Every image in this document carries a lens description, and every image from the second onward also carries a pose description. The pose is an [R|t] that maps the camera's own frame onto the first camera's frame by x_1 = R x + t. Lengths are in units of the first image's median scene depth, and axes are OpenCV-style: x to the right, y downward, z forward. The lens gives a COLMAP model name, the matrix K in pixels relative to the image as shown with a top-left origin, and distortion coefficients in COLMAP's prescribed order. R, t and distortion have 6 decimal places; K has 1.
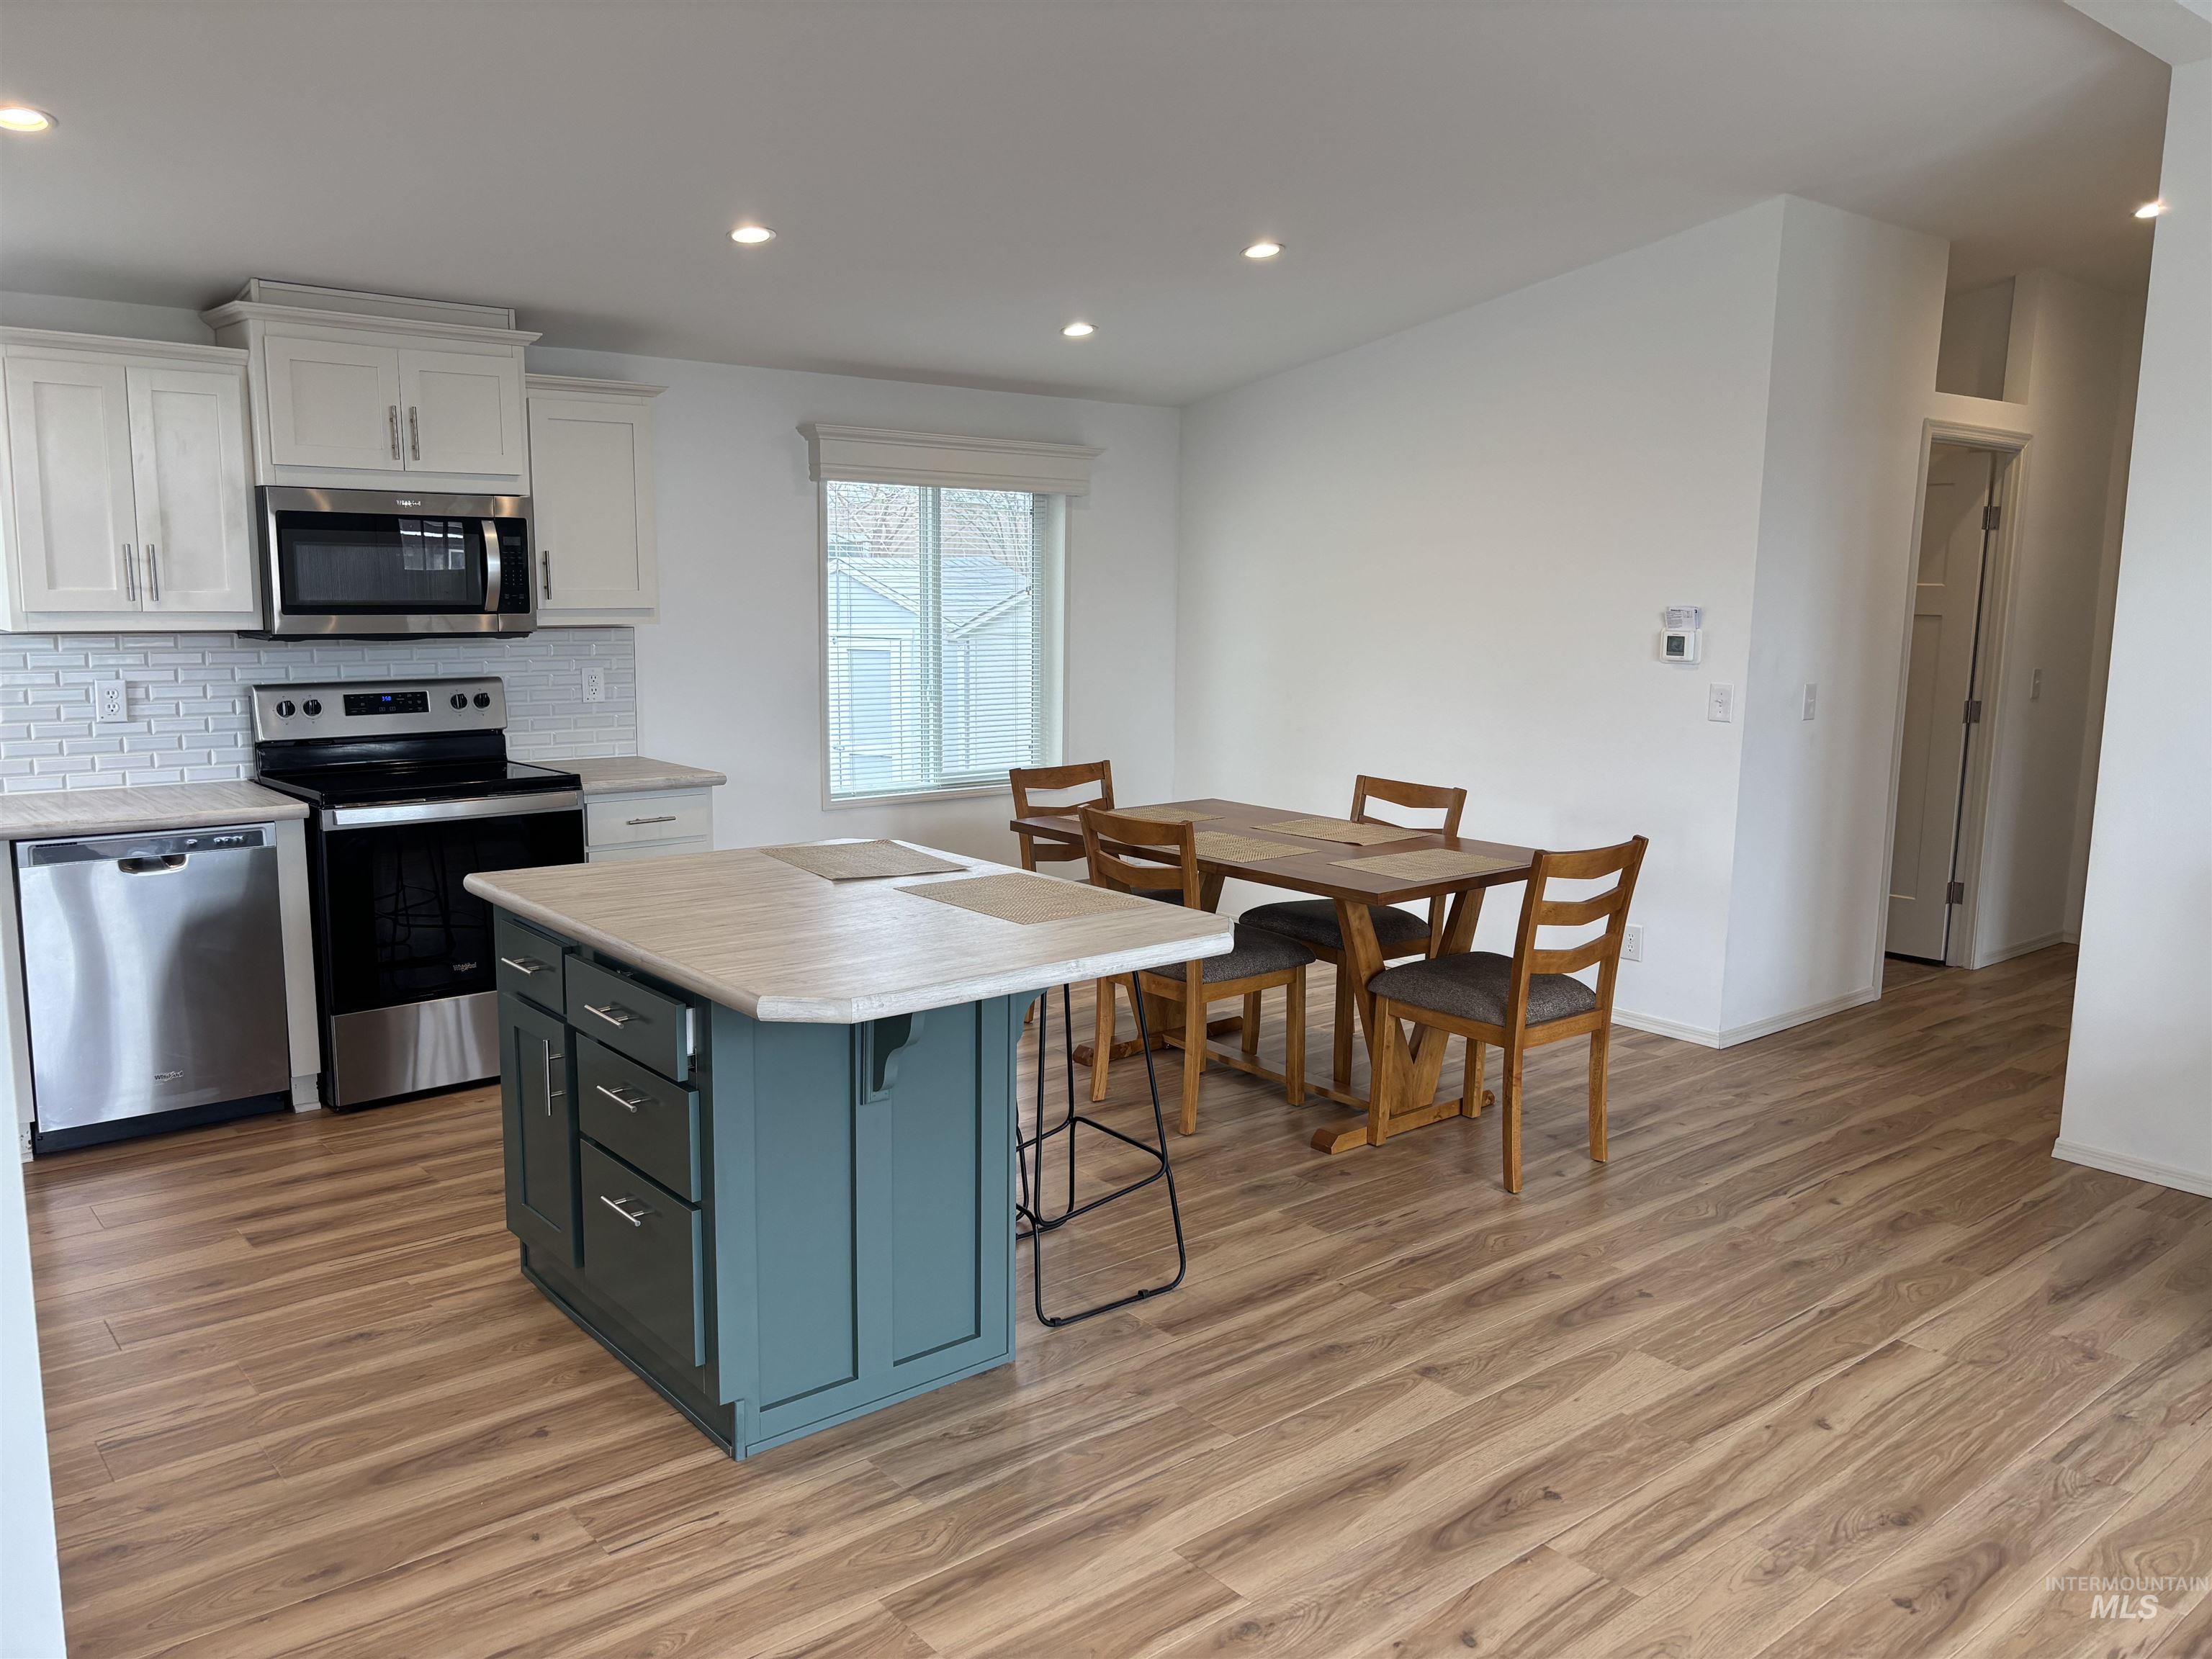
lens RADIAL K [[1669.5, 0, 1104.3], [0, 1669.5, 809.3], [0, 0, 1]] dist [0.058496, -0.075136]
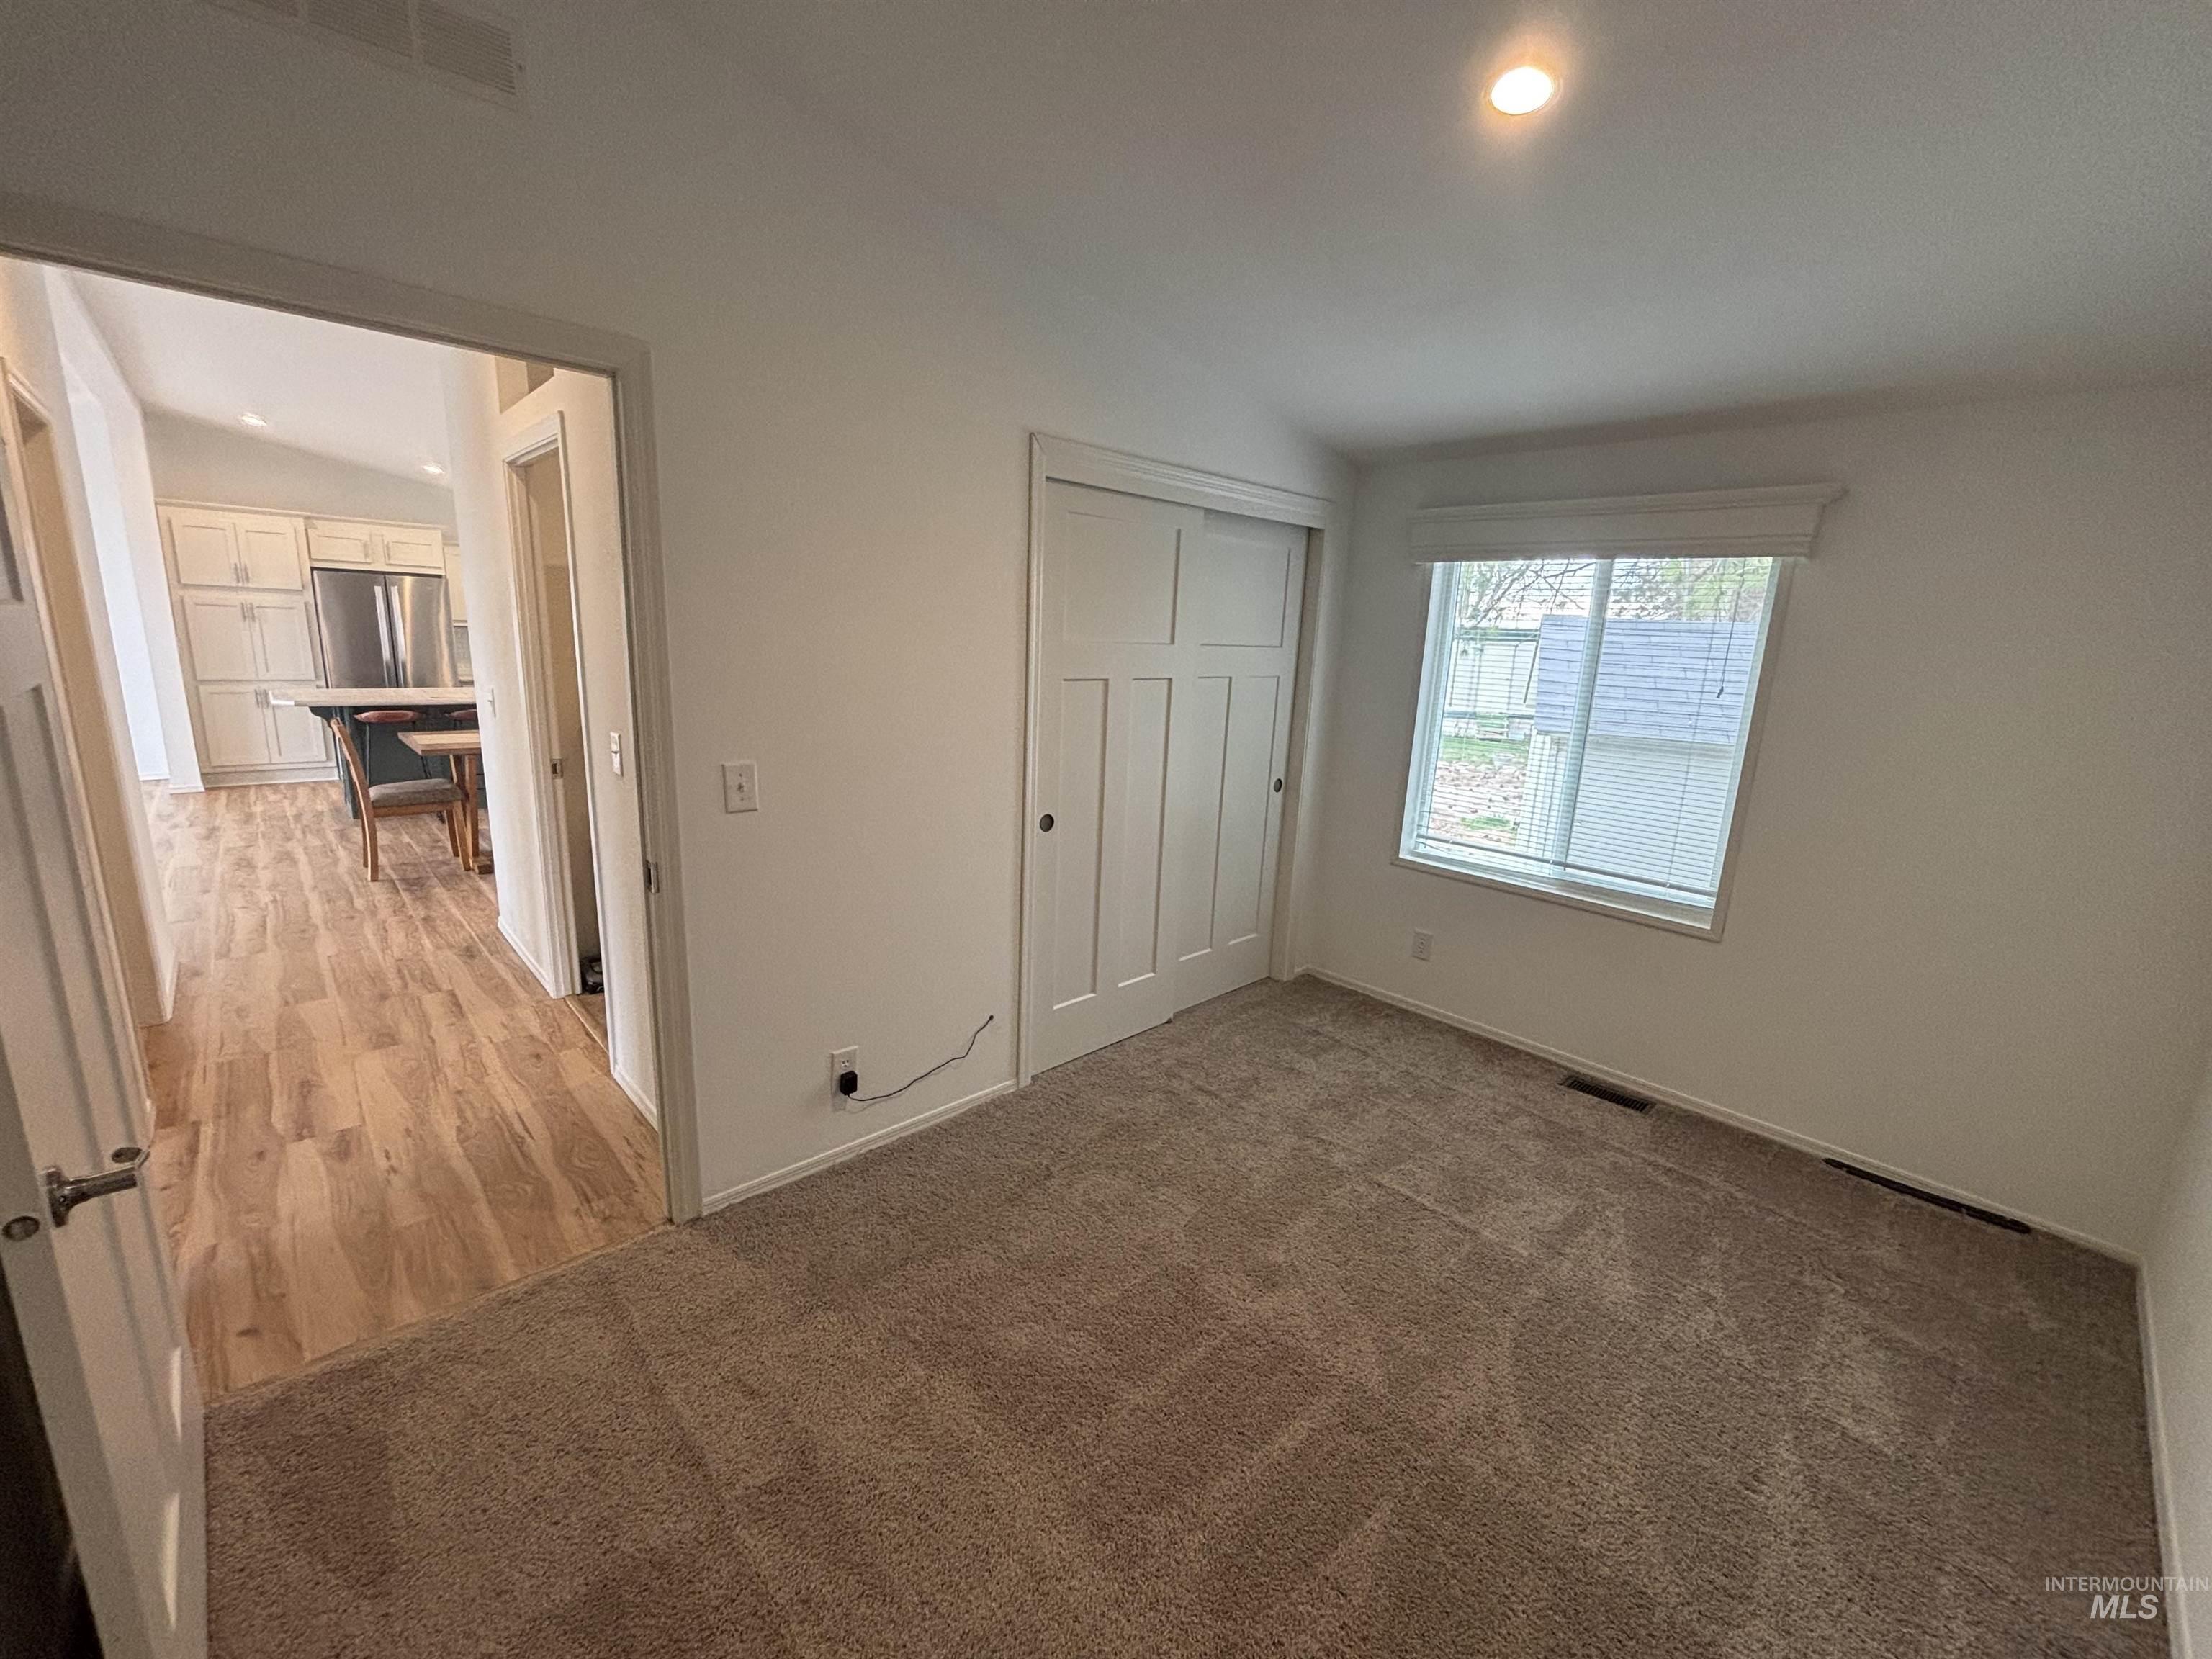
lens RADIAL K [[887.2, 0, 1106.0], [0, 887.2, 829.5], [0, 0, 1]] dist [0.001288, 0.000162]
pose [[0.061412, 0.202457, -0.977364, 1.481201], [-0.182028, 0.965062, 0.188471, -0.240391], [0.981374, 0.166333, 0.096119, 1.851231]]
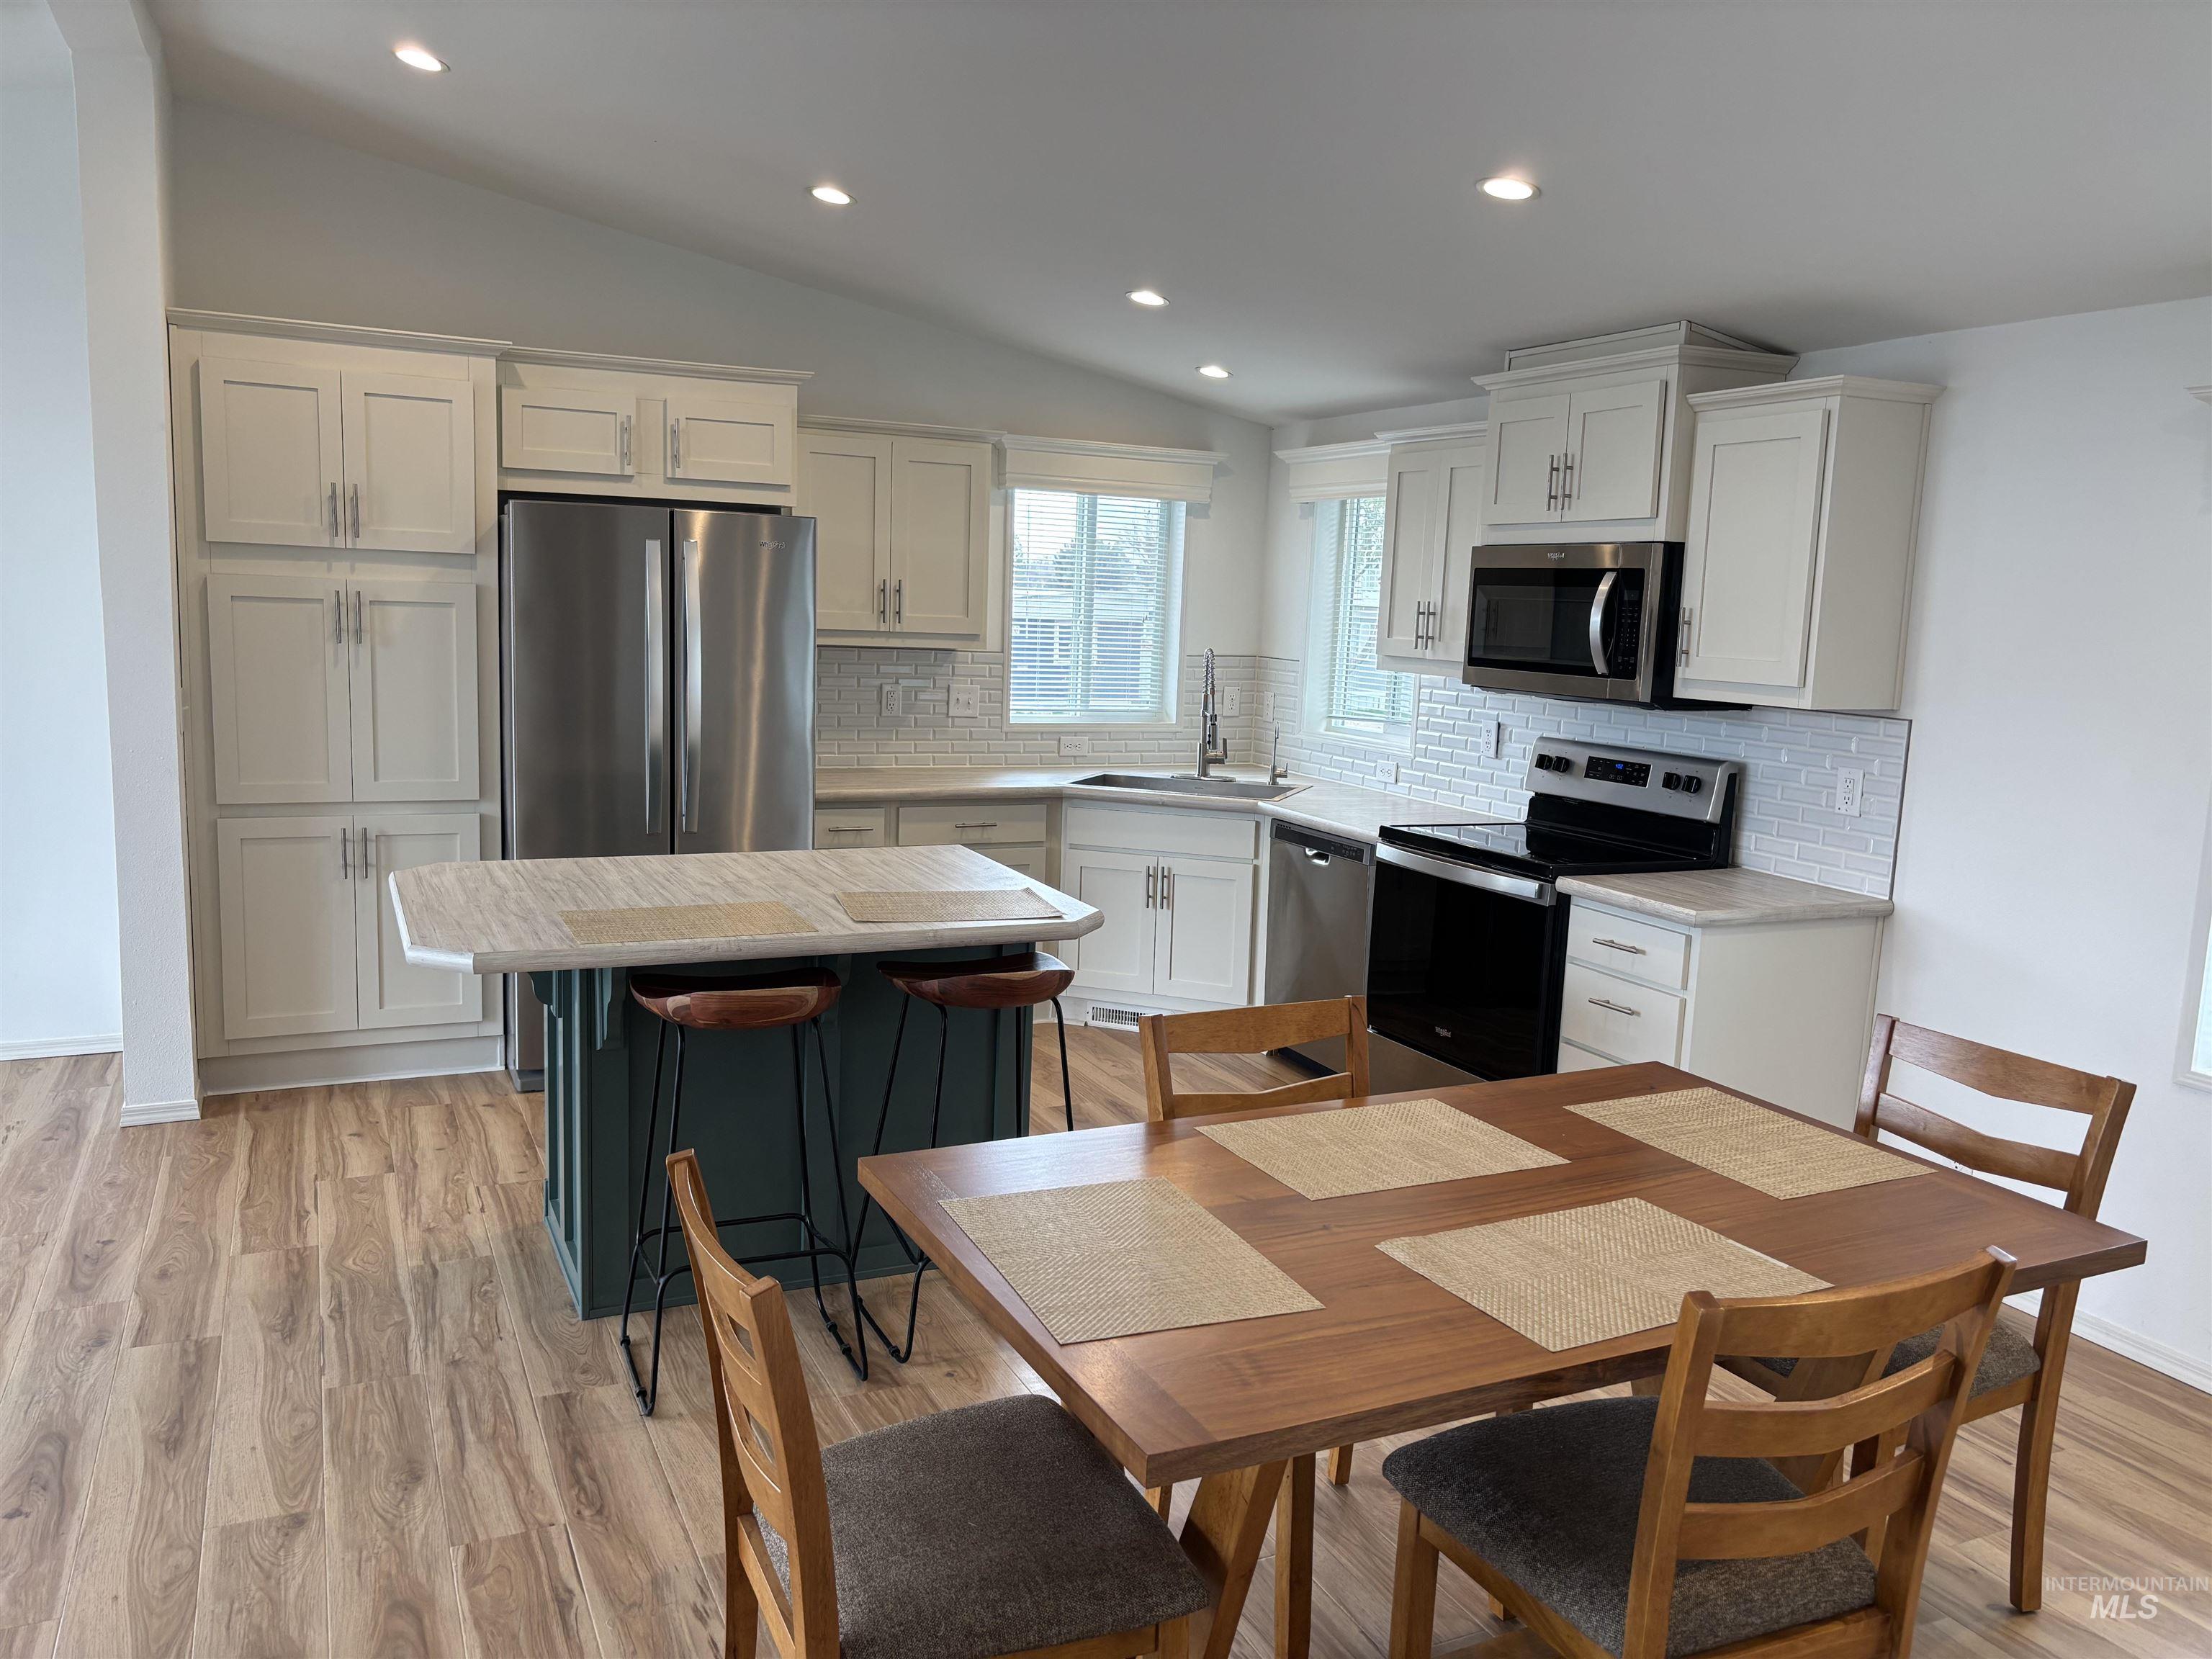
lens RADIAL K [[1669.9, 0, 1117.8], [0, 1669.9, 825.3], [0, 0, 1]] dist [0.040621, -0.043649]
pose [[-0.246304, 0.112905, -0.962594, 0.657650], [-0.174858, 0.971717, 0.158717, -0.161394], [0.953288, 0.207410, -0.219596, 1.143312]]
